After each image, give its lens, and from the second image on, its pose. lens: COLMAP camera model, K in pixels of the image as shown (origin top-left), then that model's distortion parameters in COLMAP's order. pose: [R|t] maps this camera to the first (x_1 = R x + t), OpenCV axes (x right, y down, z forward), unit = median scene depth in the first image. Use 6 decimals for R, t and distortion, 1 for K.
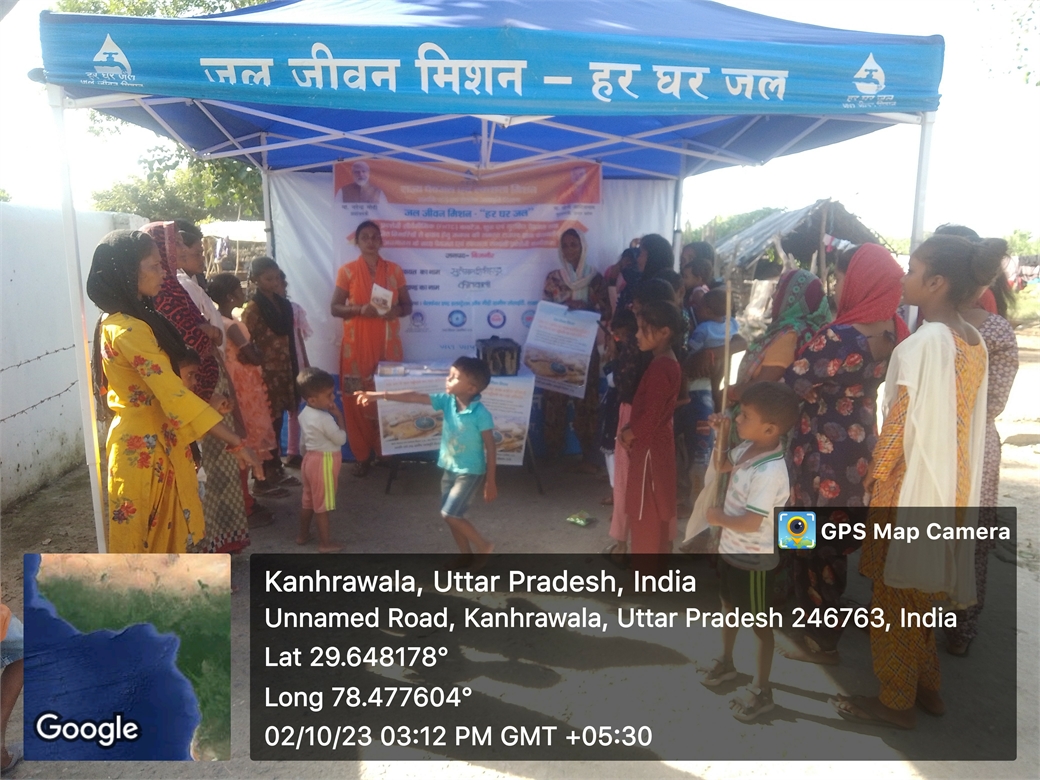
lens RADIAL K [[845.4, 0, 525.9], [0, 845.4, 391.3], [0, 0, 1]] dist [-0.017033, 0.000327]
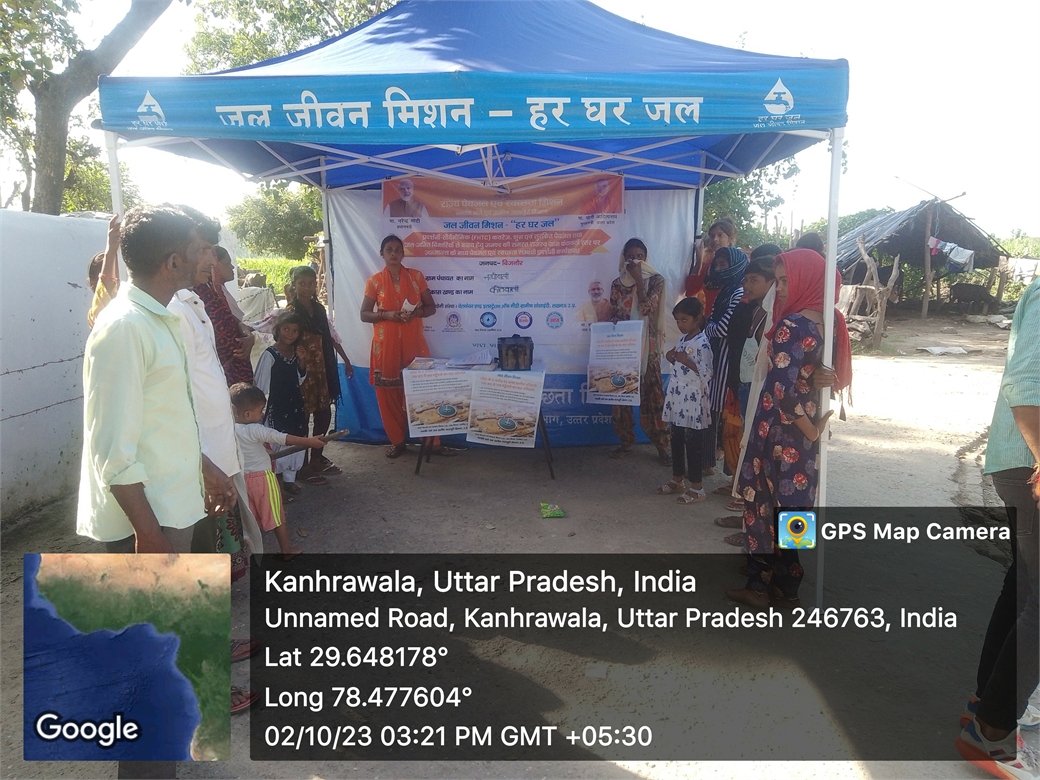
lens RADIAL K [[834.7, 0, 521.3], [0, 834.7, 404.7], [0, 0, 1]] dist [0.040306, -0.124155]
pose [[0.989986, 0.012786, -0.140585, 0.229766], [-0.011587, 0.999889, 0.009341, 0.029351], [0.140689, -0.007619, 0.990025, -0.162614]]
